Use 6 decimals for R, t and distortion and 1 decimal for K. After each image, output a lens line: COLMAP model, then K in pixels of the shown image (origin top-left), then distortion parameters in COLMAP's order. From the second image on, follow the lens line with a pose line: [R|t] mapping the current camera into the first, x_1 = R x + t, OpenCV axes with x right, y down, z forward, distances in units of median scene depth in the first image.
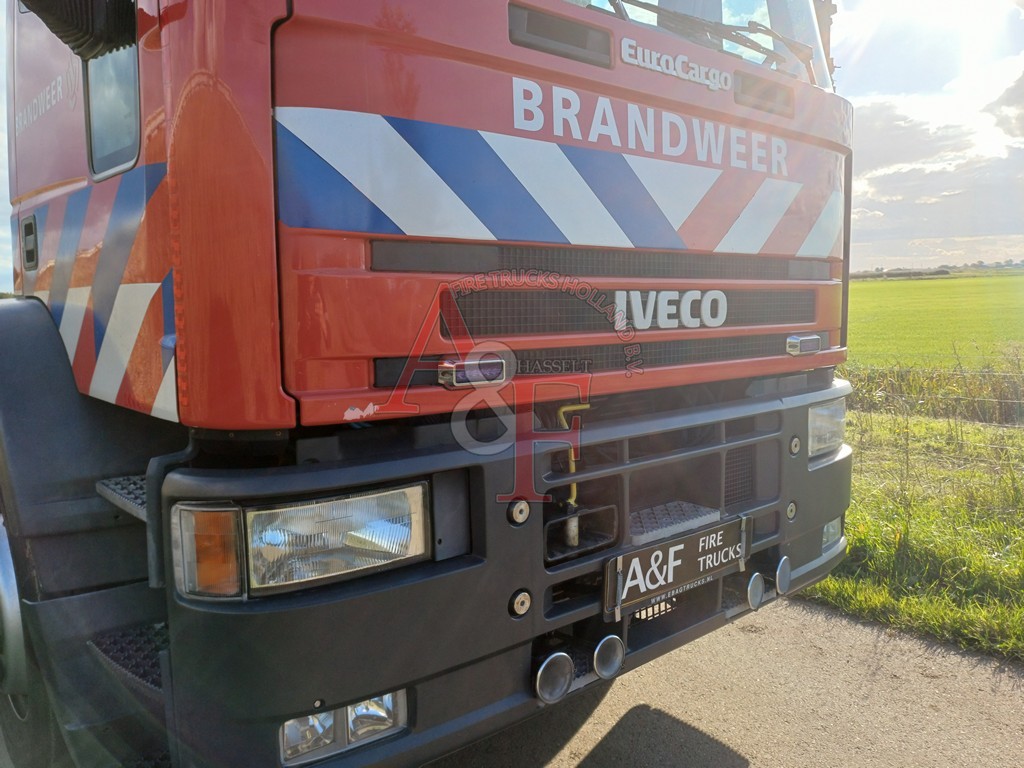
lens RADIAL K [[768.4, 0, 503.9], [0, 768.4, 383.8], [0, 0, 1]] dist [0.089308, -0.097330]
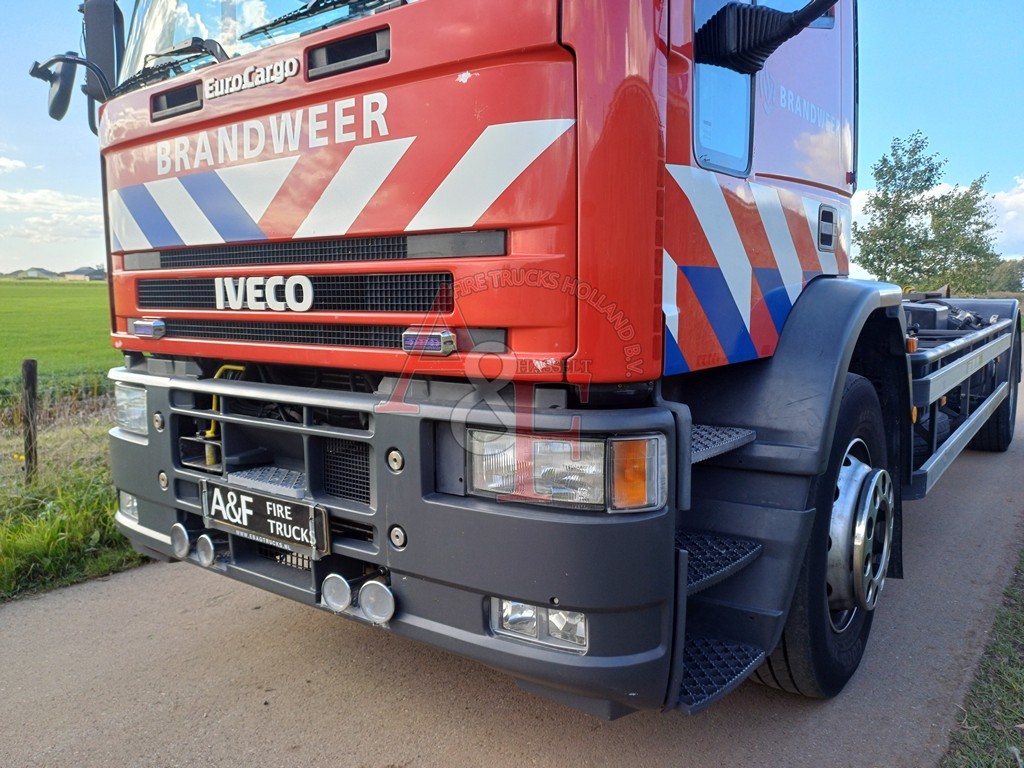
lens RADIAL K [[768.4, 0, 510.4], [0, 768.4, 382.9], [0, 0, 1]] dist [0.089308, -0.097330]
pose [[0.219843, 0.124759, -0.967525, 1.380349], [-0.090936, 0.990091, 0.107006, -0.117911], [0.971288, 0.064458, 0.229009, 1.075673]]
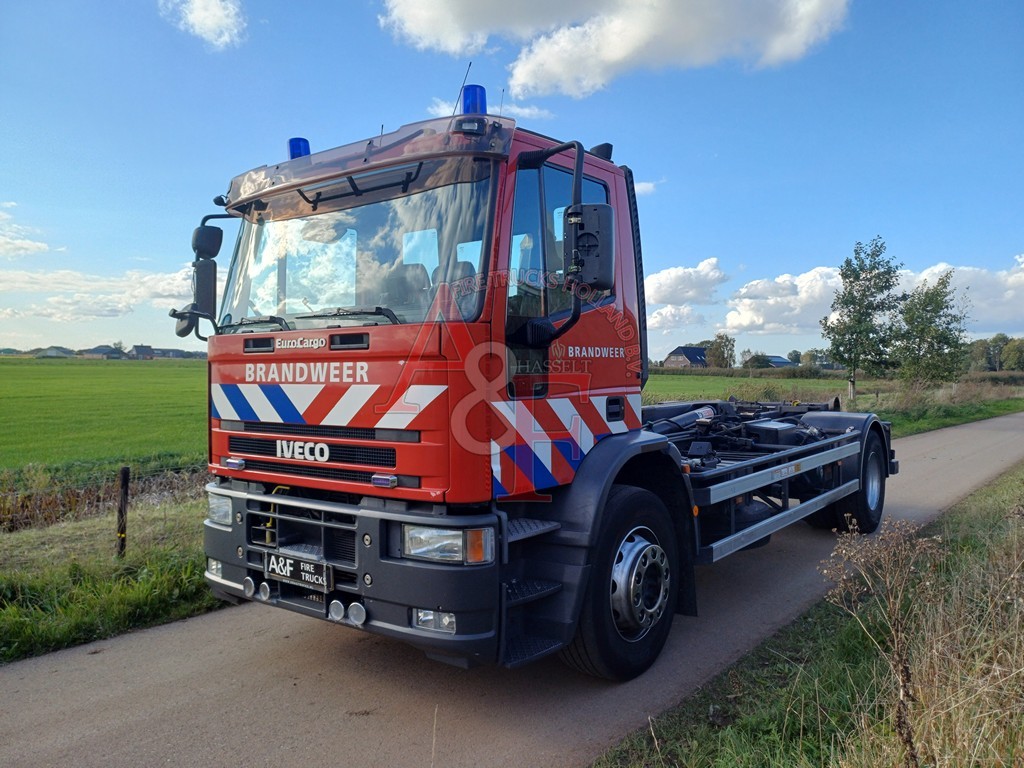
lens RADIAL K [[768.4, 0, 517.5], [0, 768.4, 379.1], [0, 0, 1]] dist [0.089308, -0.097330]
pose [[0.214330, 0.023930, -0.976468, 2.392725], [-0.090747, 0.995864, 0.004487, -0.350130], [0.972537, 0.087649, 0.215615, 1.074804]]
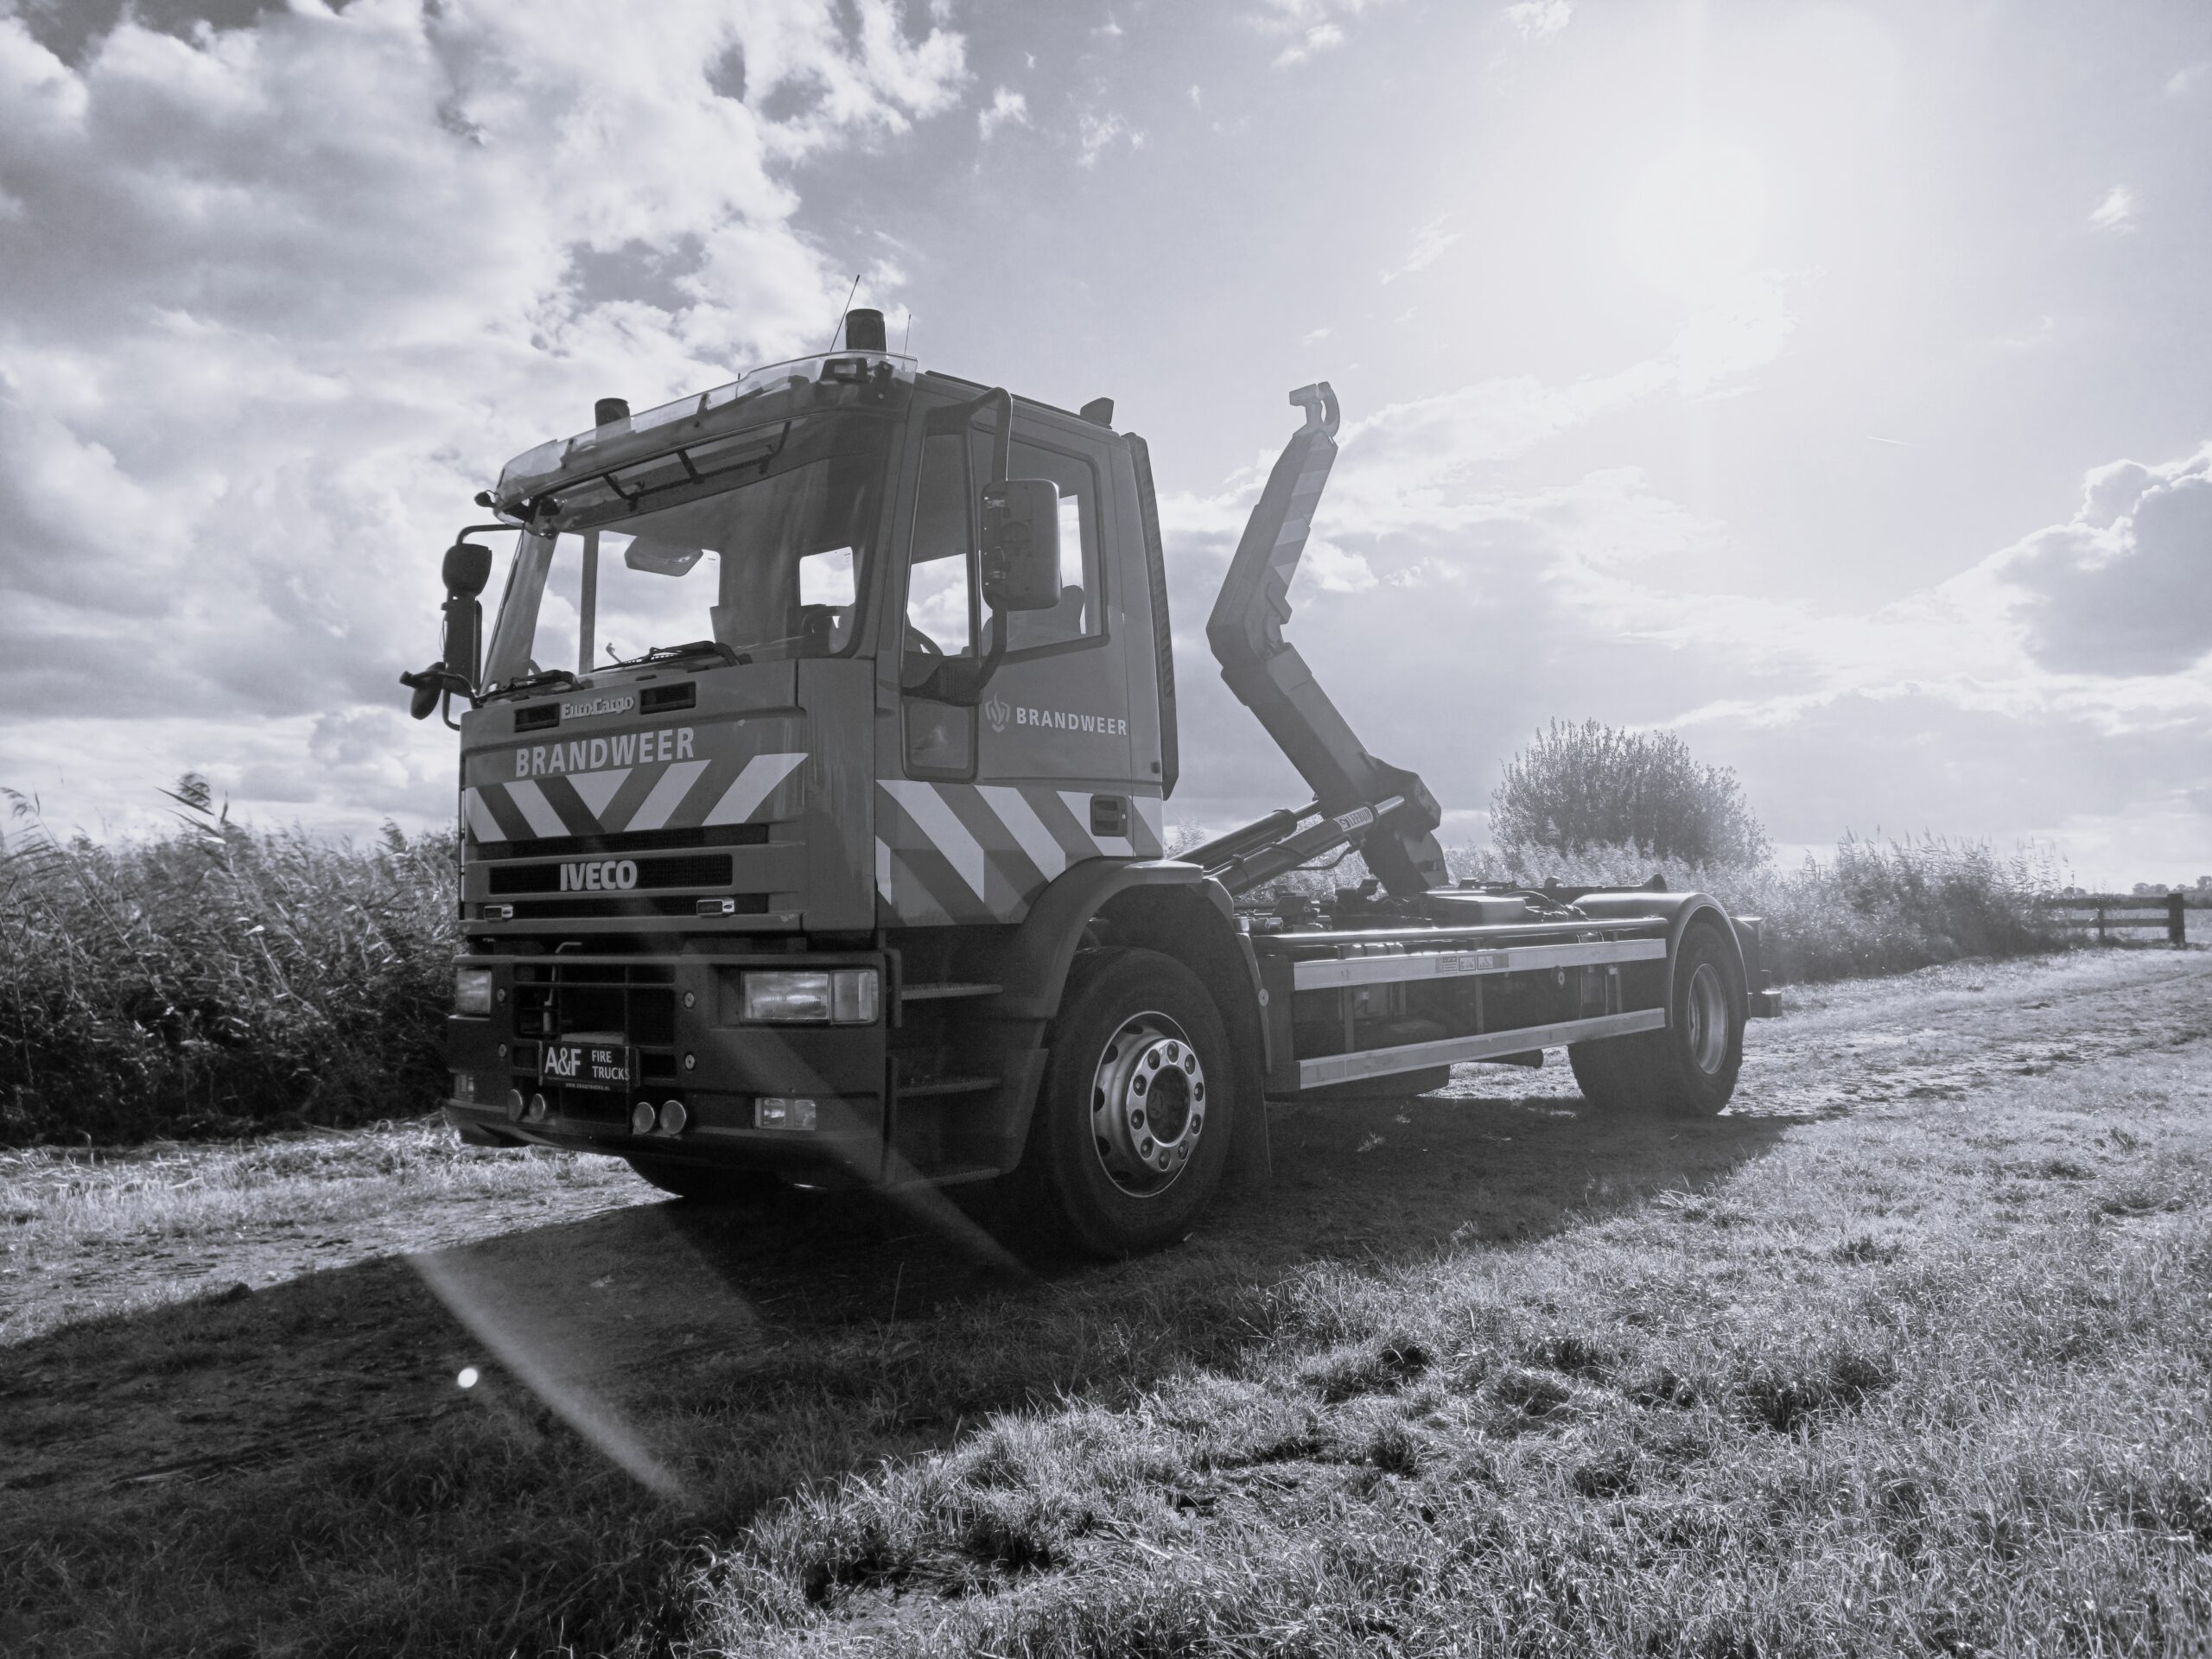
lens RADIAL K [[1659.8, 0, 1097.4], [0, 1659.8, 799.7], [0, 0, 1]] dist [0.089308, -0.097330]
pose [[0.176509, -0.054455, -0.982792, 3.211988], [-0.082903, 0.994098, -0.069970, -0.094250], [0.980802, 0.093827, 0.170953, 1.315938]]
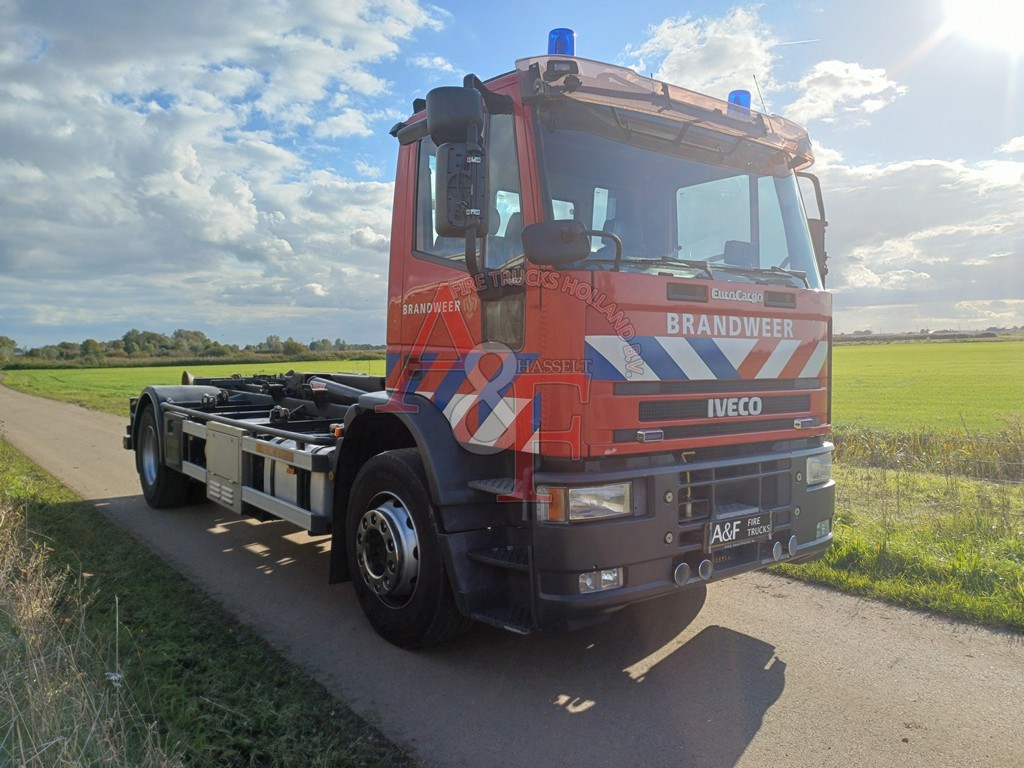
lens RADIAL K [[768.4, 0, 510.0], [0, 768.4, 382.6], [0, 0, 1]] dist [0.089308, -0.097330]
pose [[0.998859, 0.016817, -0.044692, -0.287924], [-0.019926, 0.997345, -0.070048, -0.003354], [0.043395, 0.070858, 0.996542, -1.085477]]
